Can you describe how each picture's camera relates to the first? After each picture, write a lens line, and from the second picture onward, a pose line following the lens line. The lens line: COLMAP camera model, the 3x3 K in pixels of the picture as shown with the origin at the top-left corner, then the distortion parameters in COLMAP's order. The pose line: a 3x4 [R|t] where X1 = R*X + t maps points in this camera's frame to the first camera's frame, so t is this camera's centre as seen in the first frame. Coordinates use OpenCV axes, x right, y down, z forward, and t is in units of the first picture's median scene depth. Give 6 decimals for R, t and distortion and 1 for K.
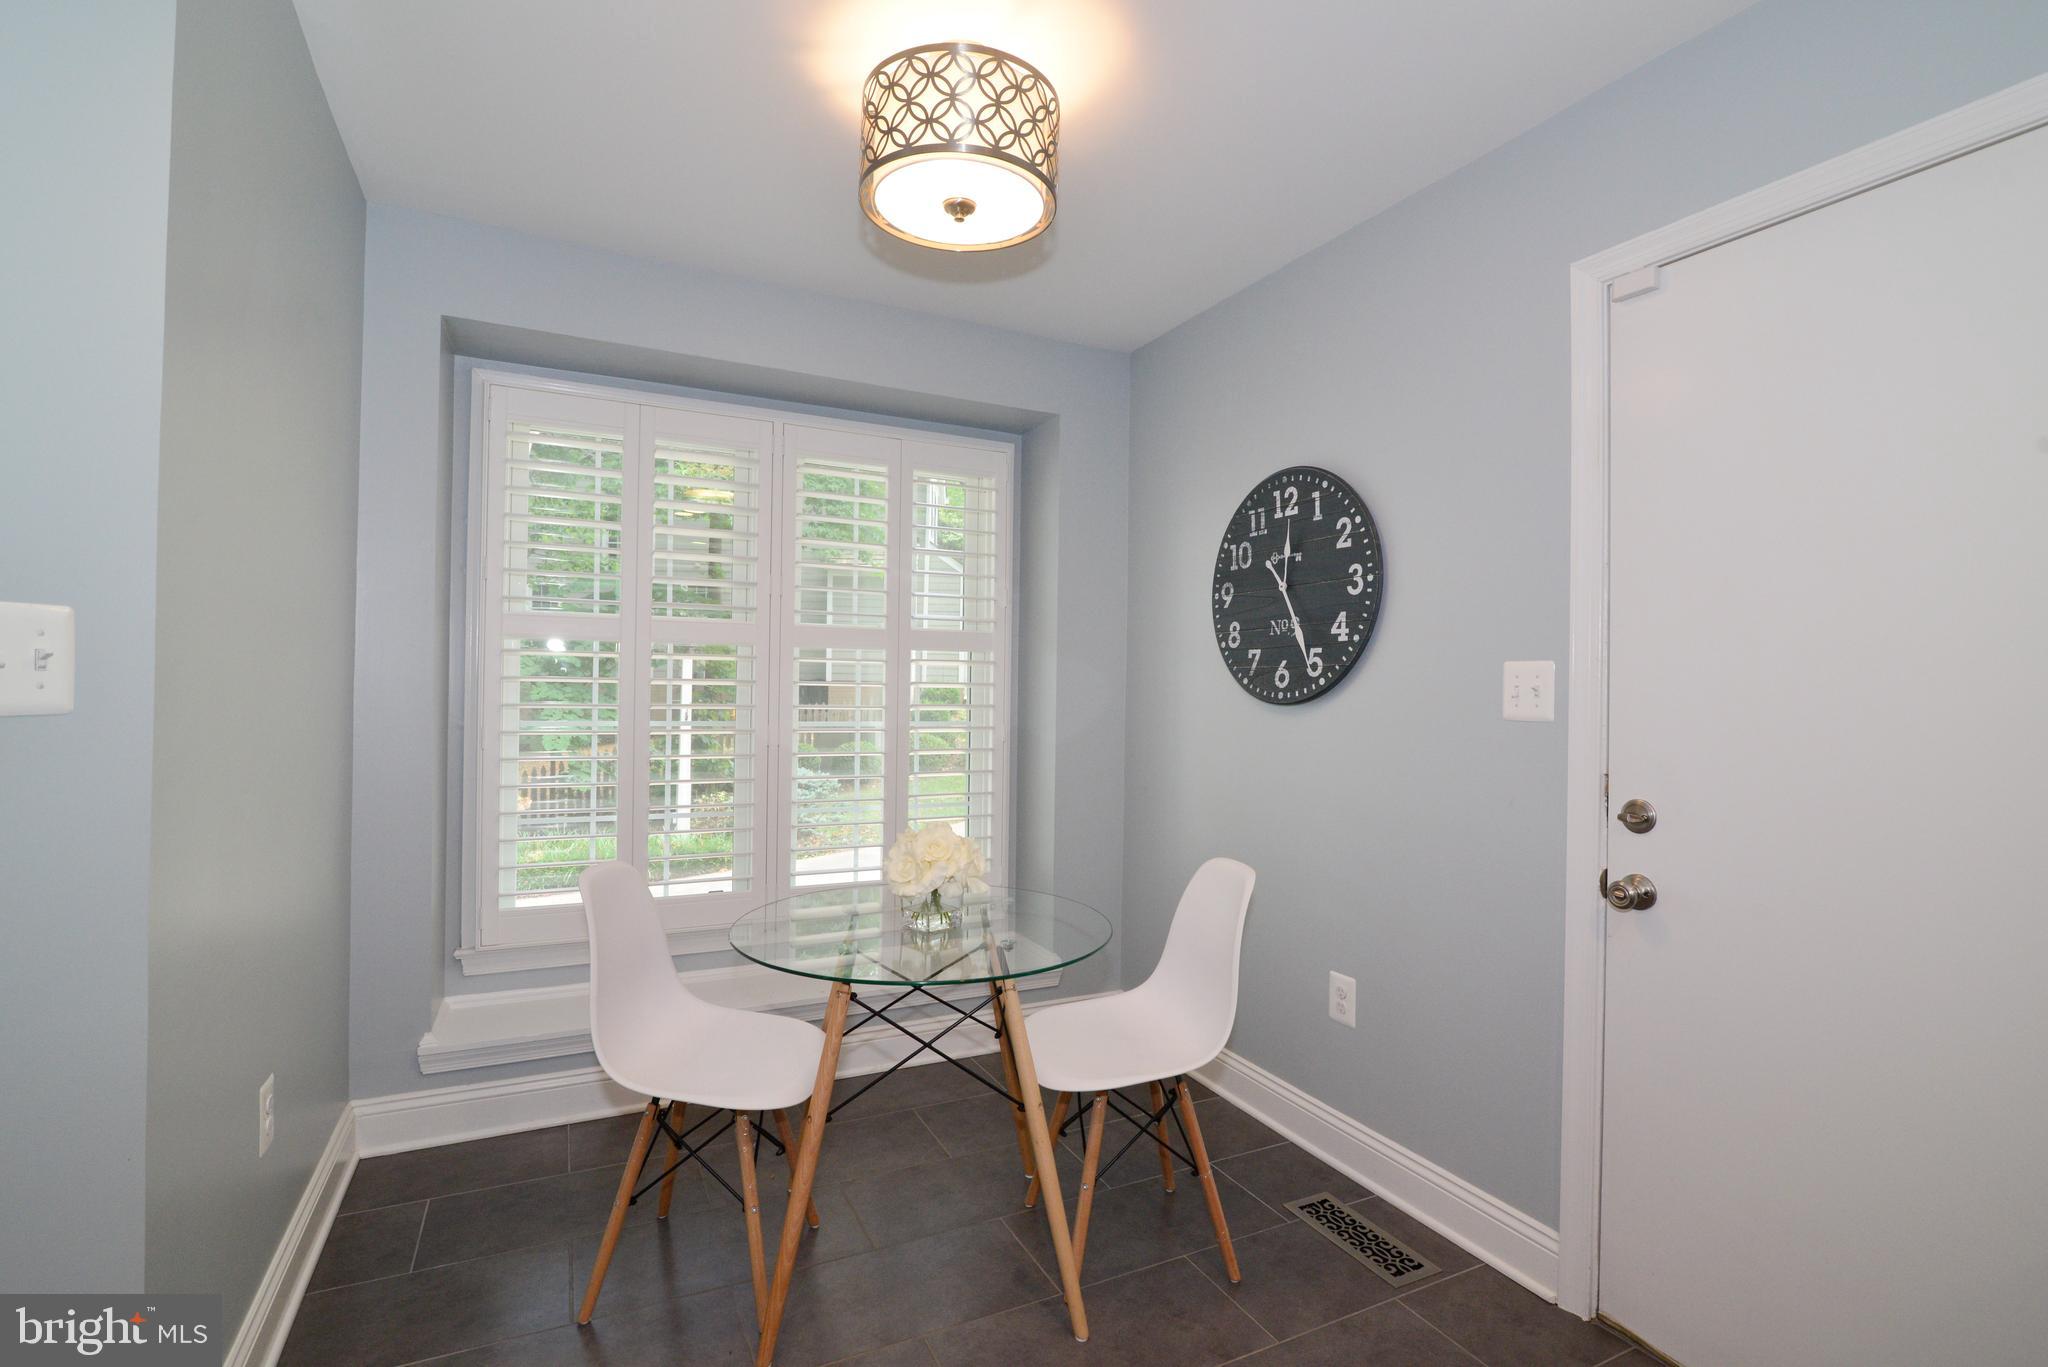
lens RADIAL K [[933.8, 0, 1014.1], [0, 933.8, 690.0], [0, 0, 1]] dist [-0.019151, 0.000125]
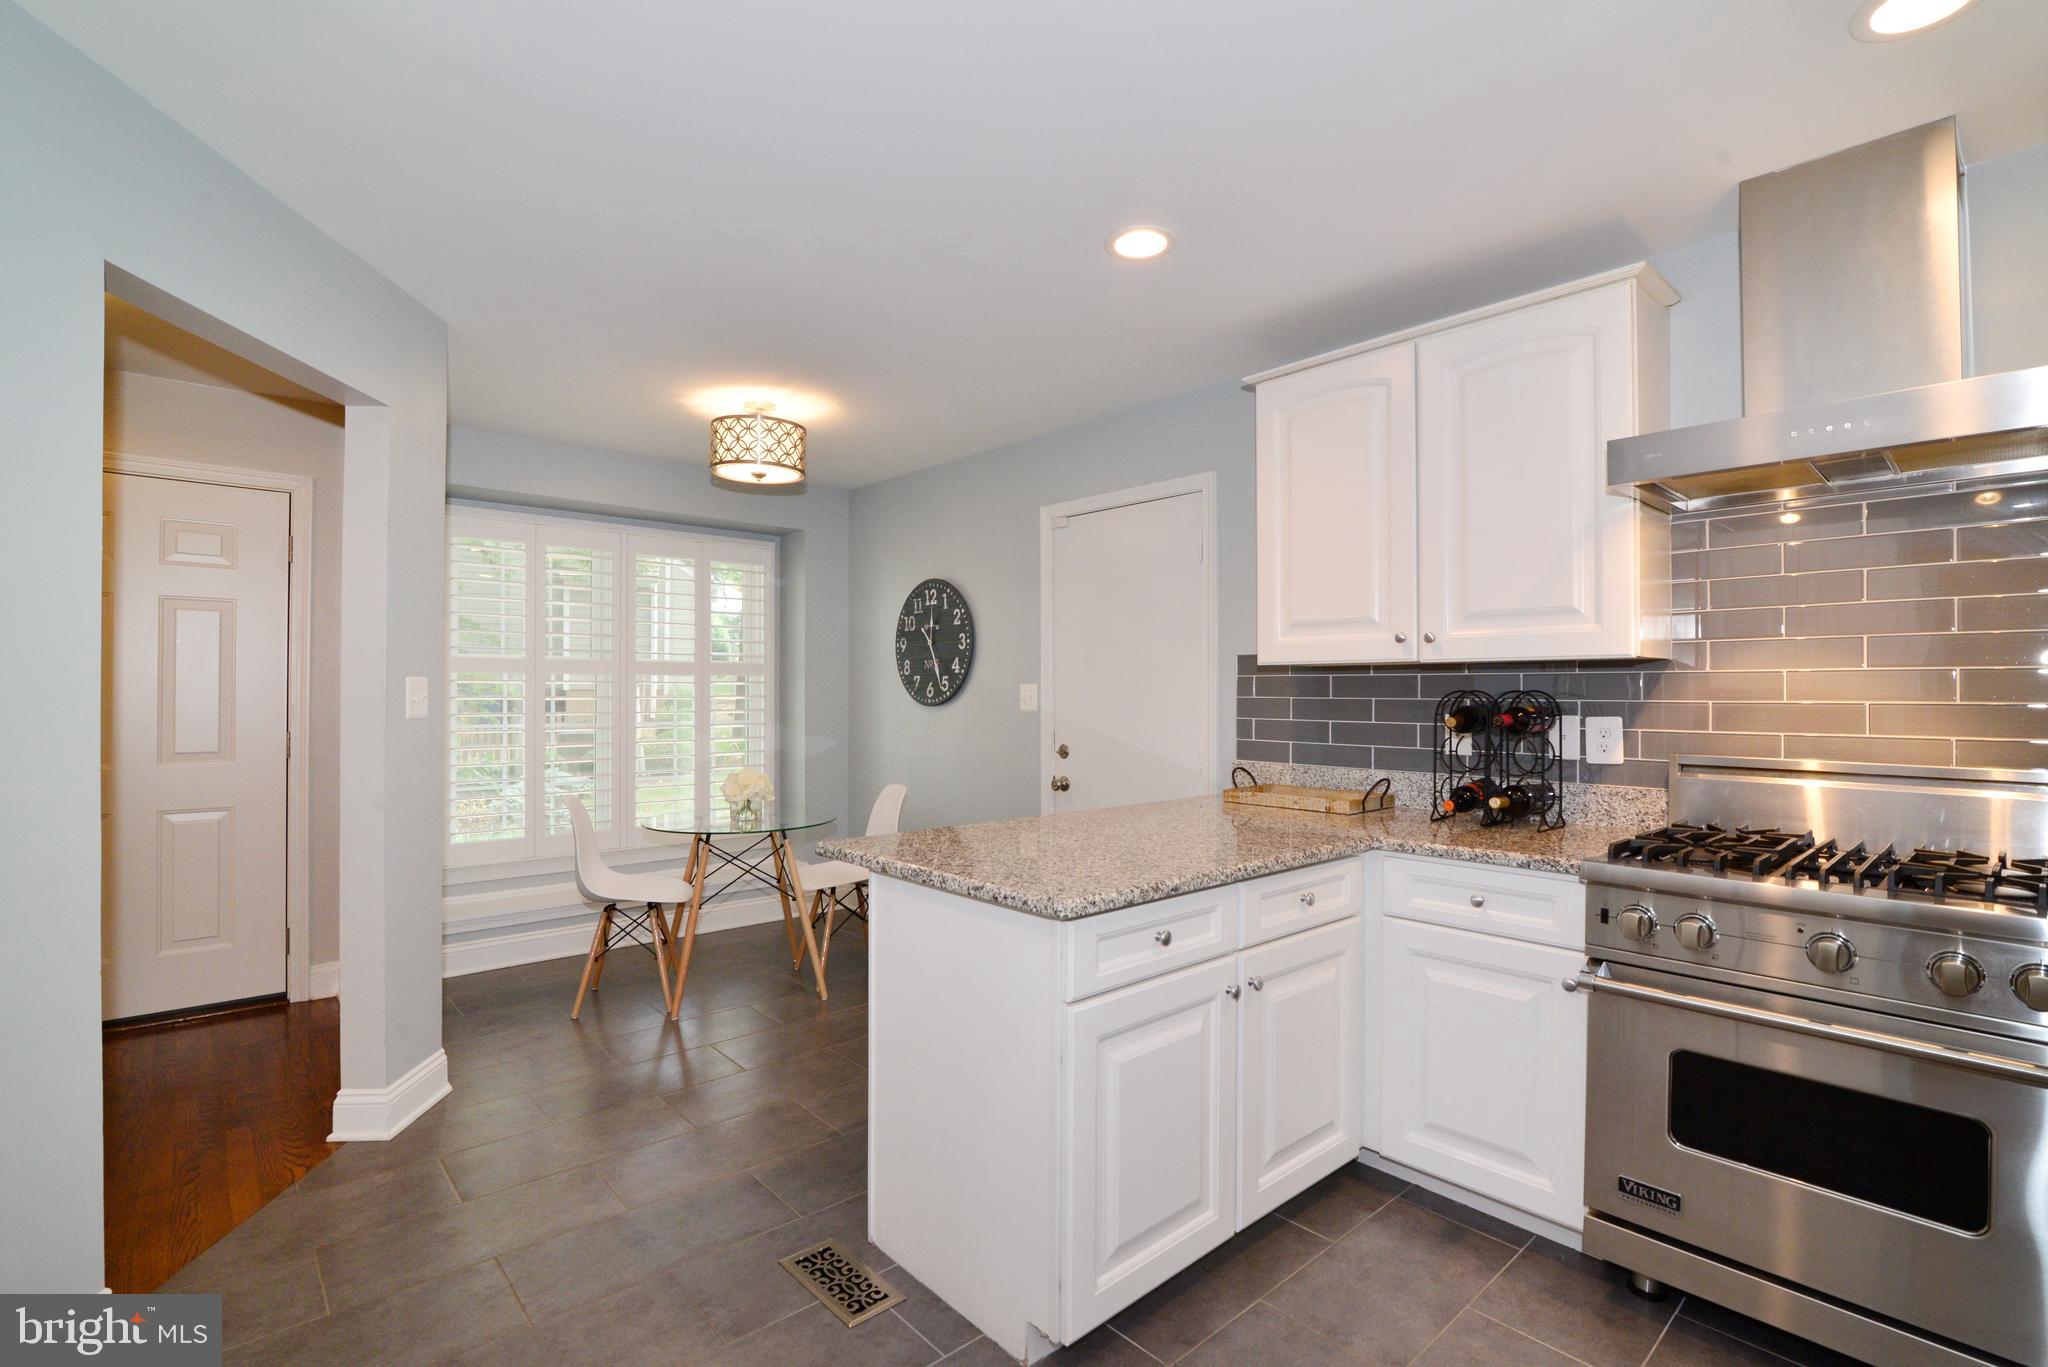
lens RADIAL K [[933.8, 0, 1014.1], [0, 933.8, 690.0], [0, 0, 1]] dist [-0.019151, 0.000125]
pose [[0.962296, -0.012839, 0.271702, -0.059041], [0.013713, 0.999905, -0.001319, -0.011999], [-0.271659, 0.004995, 0.962381, -0.868233]]
